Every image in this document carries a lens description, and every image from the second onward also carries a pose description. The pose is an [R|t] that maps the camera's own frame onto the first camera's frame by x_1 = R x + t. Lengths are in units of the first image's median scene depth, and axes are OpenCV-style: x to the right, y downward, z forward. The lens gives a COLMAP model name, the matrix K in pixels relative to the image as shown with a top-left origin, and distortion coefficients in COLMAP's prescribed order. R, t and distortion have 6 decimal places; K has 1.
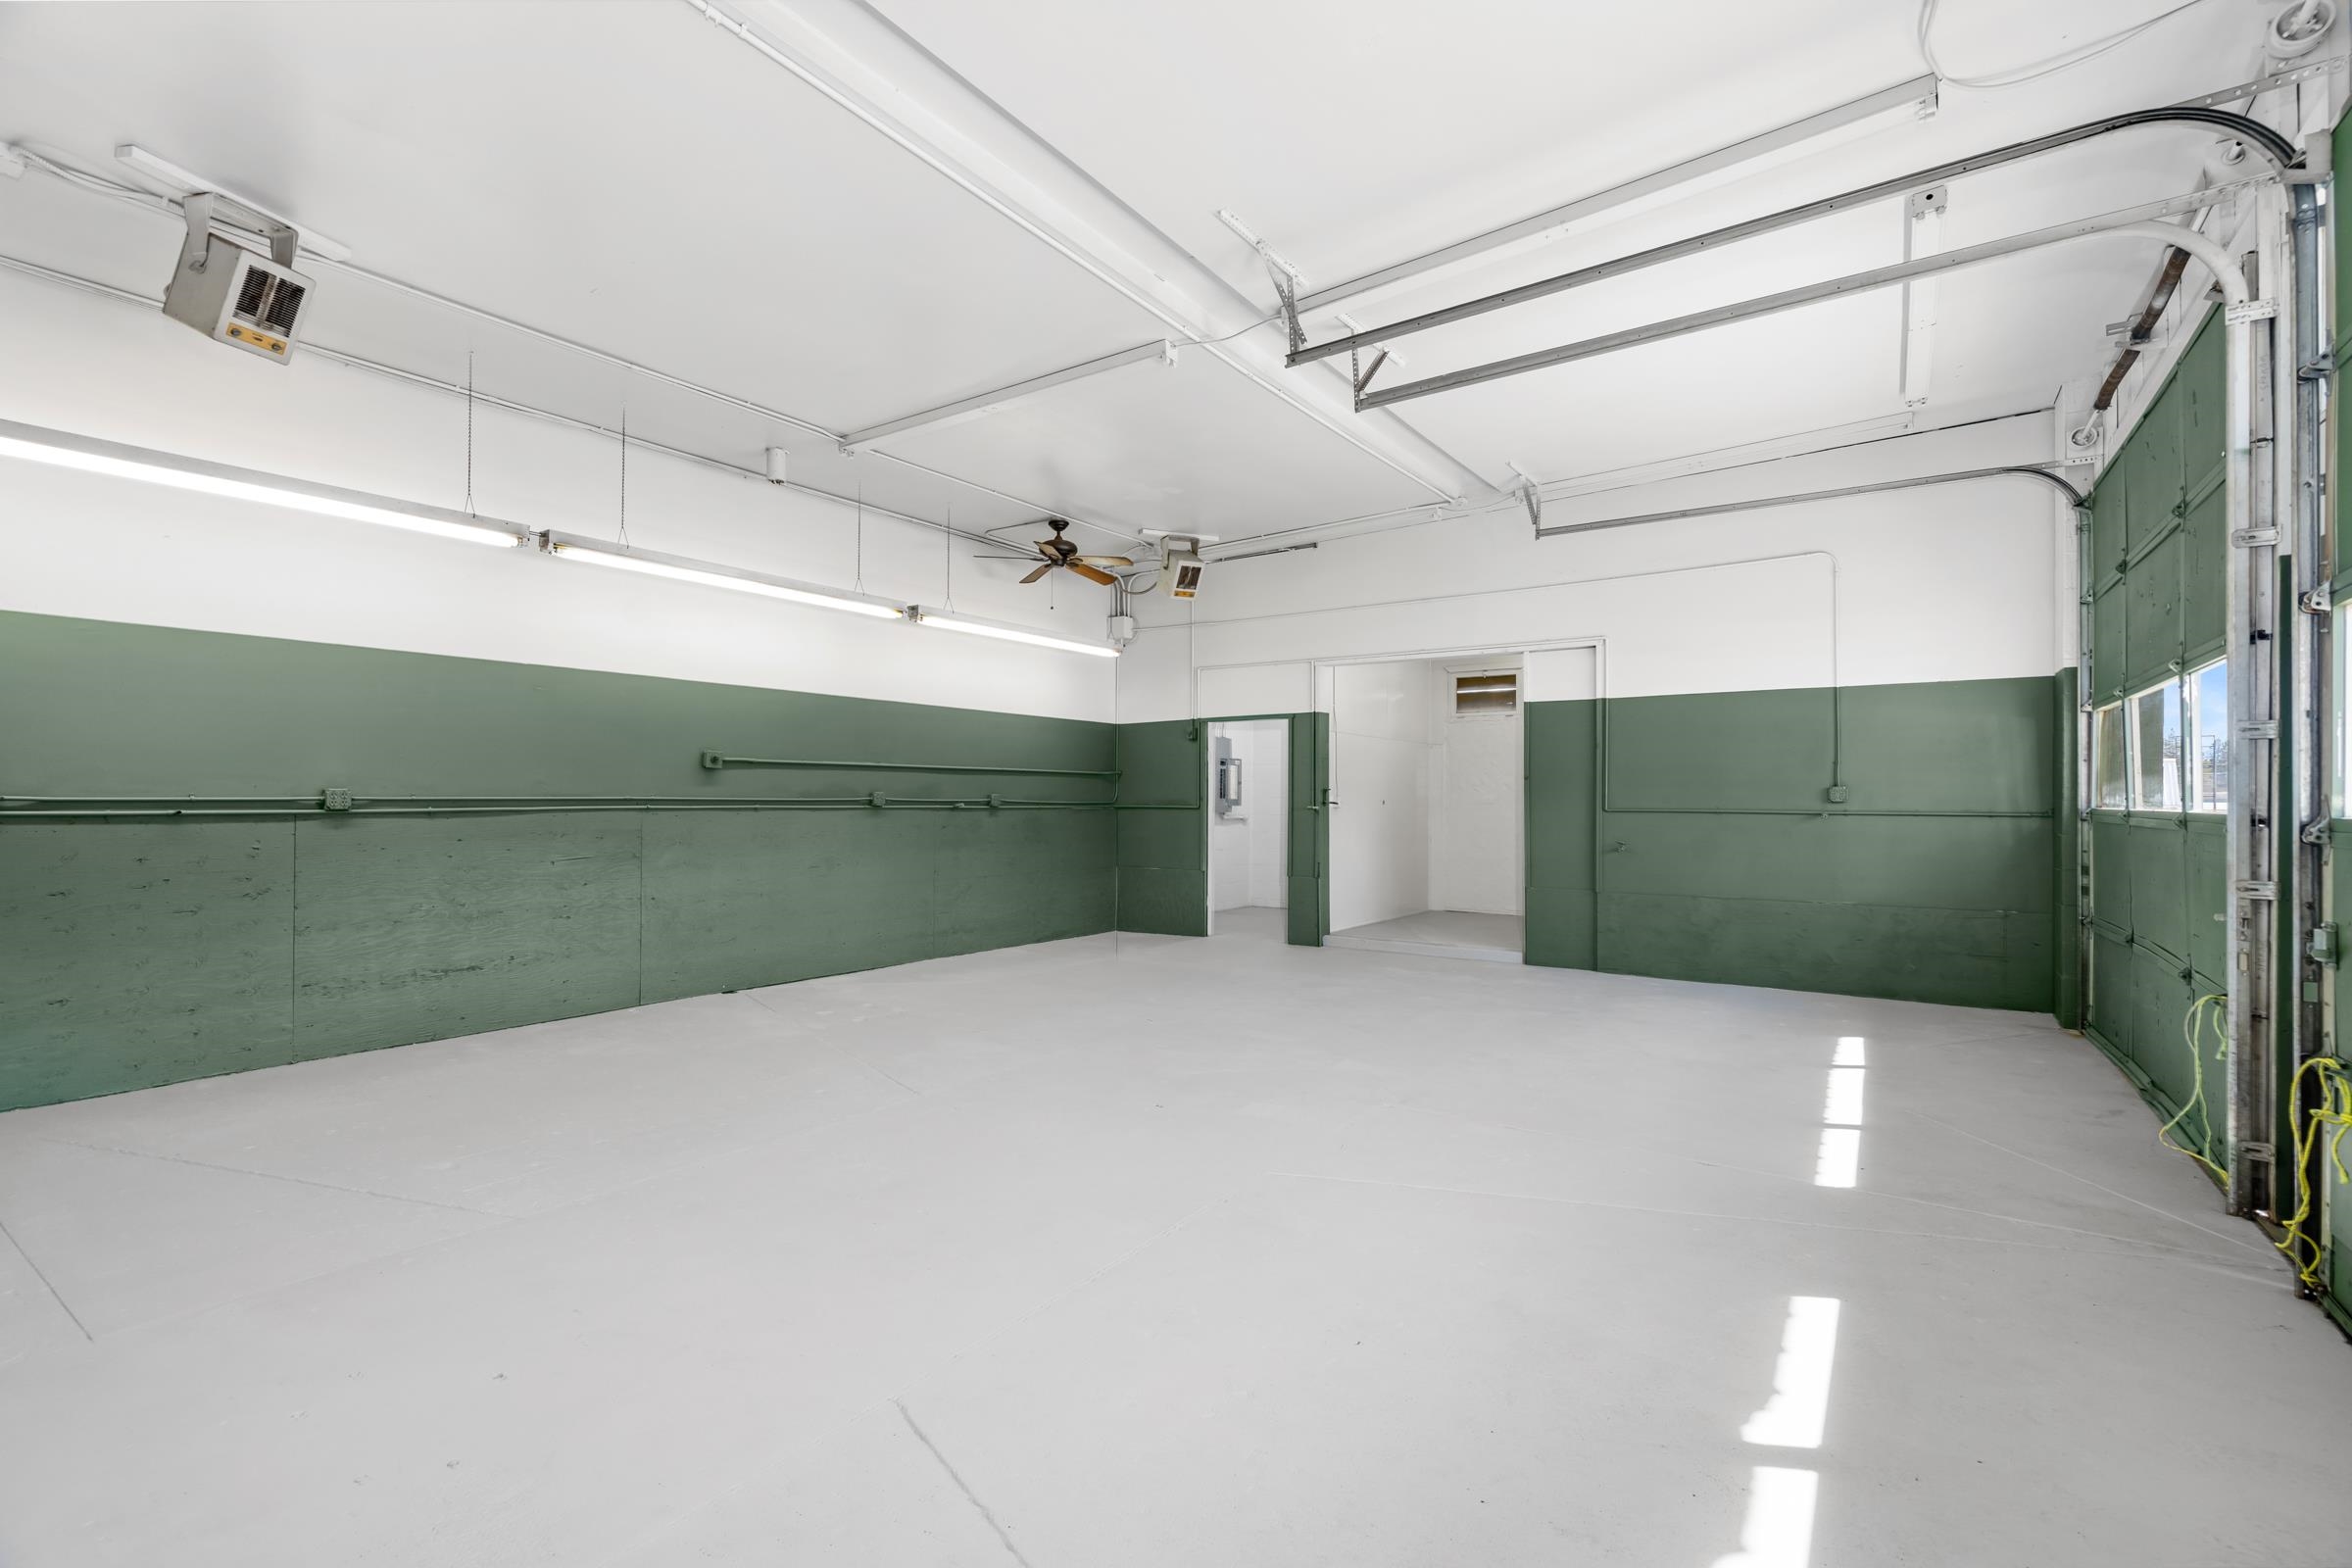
lens RADIAL K [[1070.5, 0, 1170.2], [0, 1070.5, 794.9], [0, 0, 1]] dist [-0.001854, 0.001670]
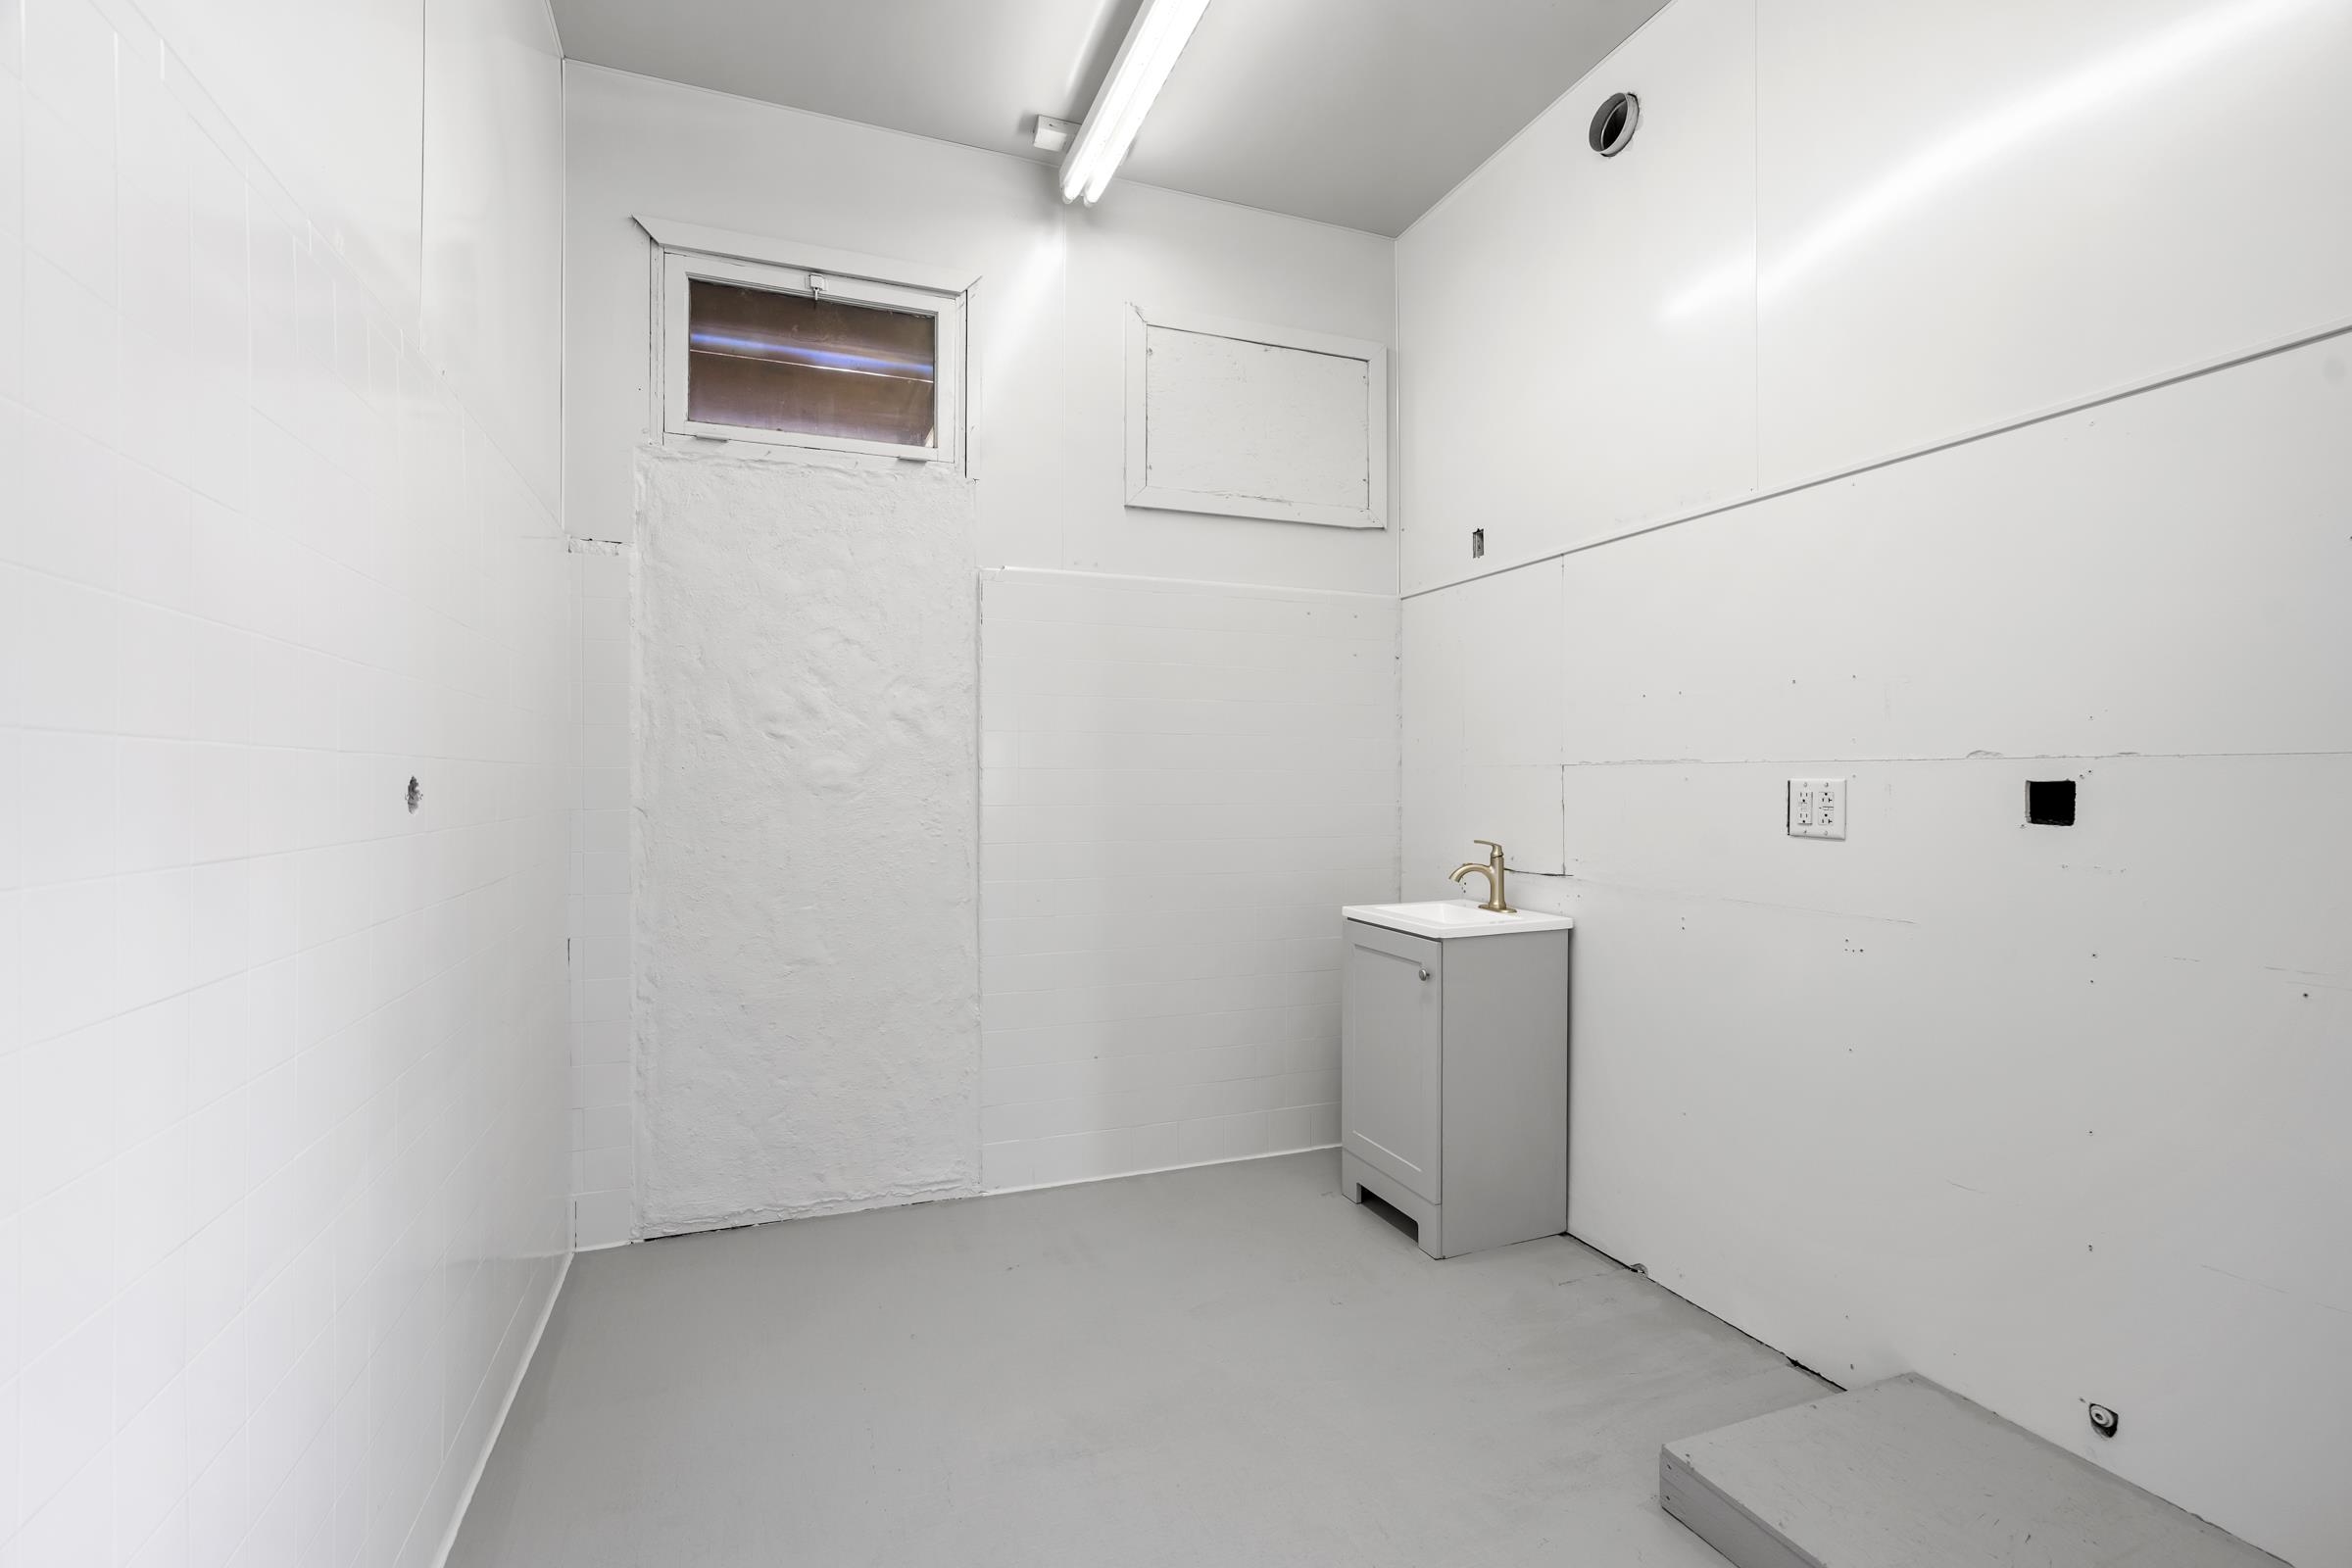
lens RADIAL K [[1070.5, 0, 1175.7], [0, 1070.5, 788.4], [0, 0, 1]] dist [-0.001854, 0.001670]
pose [[0.563106, -0.008821, 0.826338, 0.163371], [-0.001930, 0.999926, 0.011990, 0.006193], [-0.826382, -0.008347, 0.563048, 0.994986]]
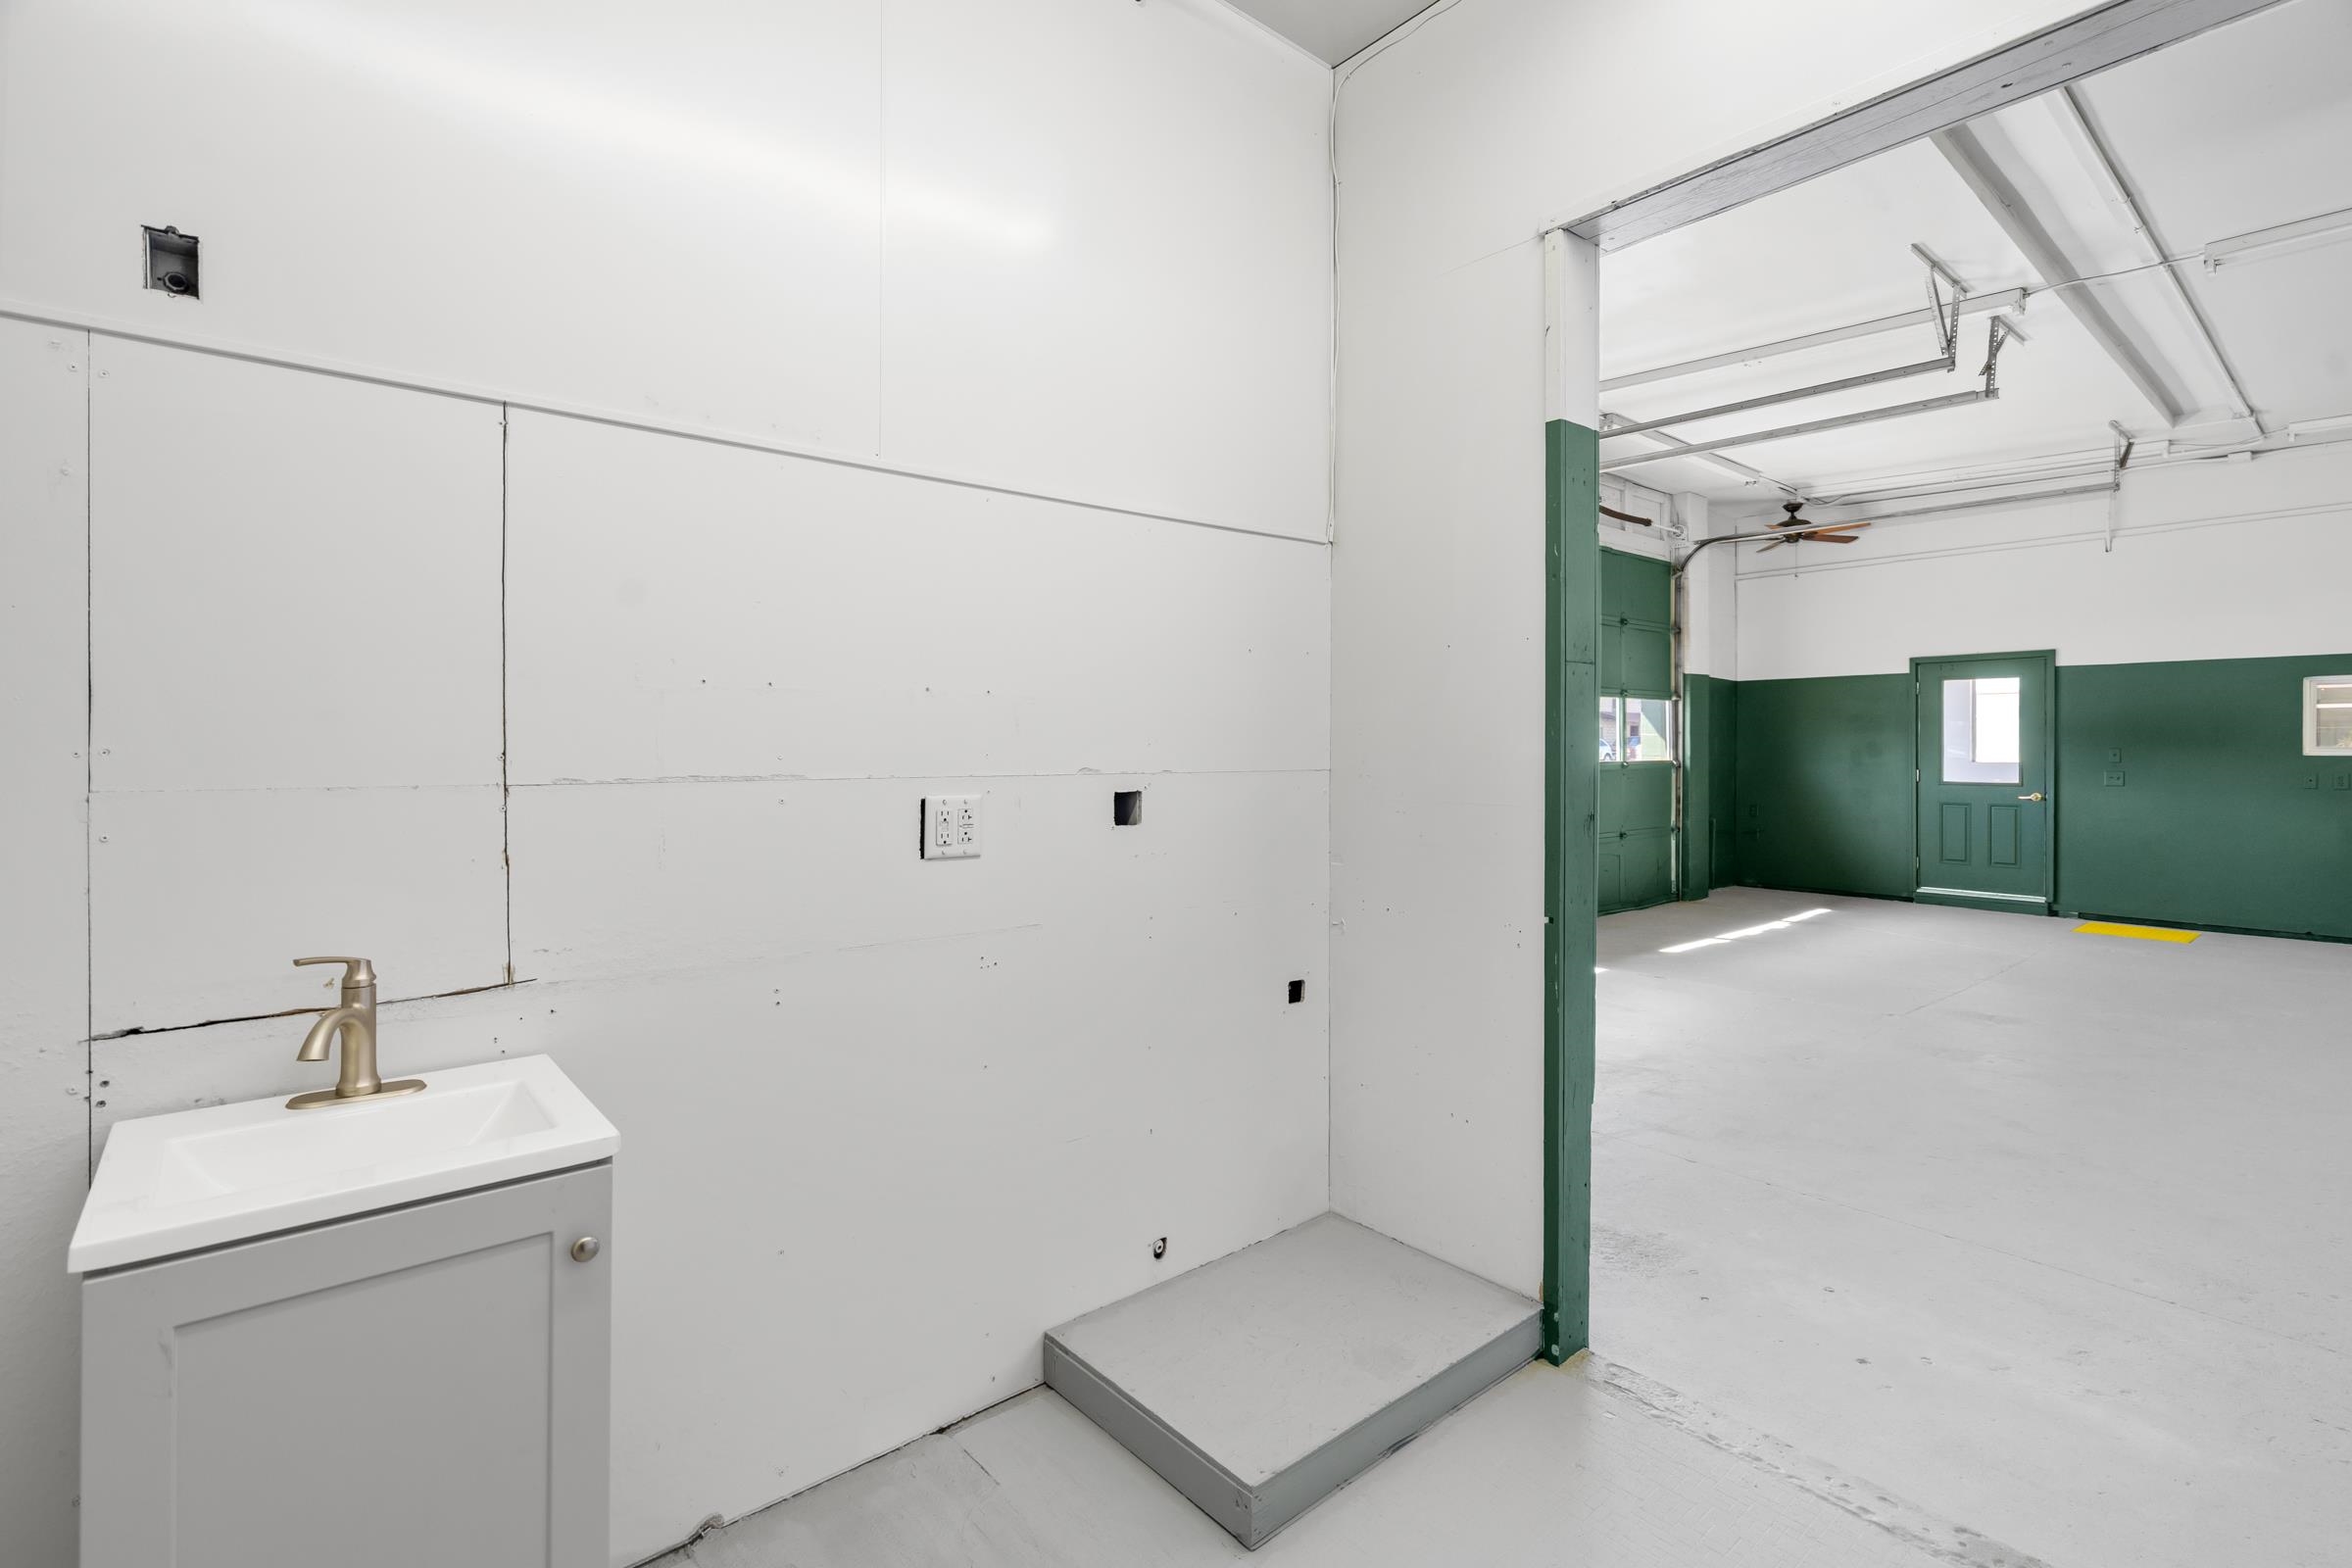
lens RADIAL K [[1070.5, 0, 1177.5], [0, 1070.5, 755.3], [0, 0, 1]] dist [-0.001854, 0.001670]
pose [[-0.964988, -0.006436, 0.262215, 0.352508], [-0.005169, 0.999971, 0.005519, -0.004271], [-0.262243, 0.003970, -0.964994, 1.236973]]
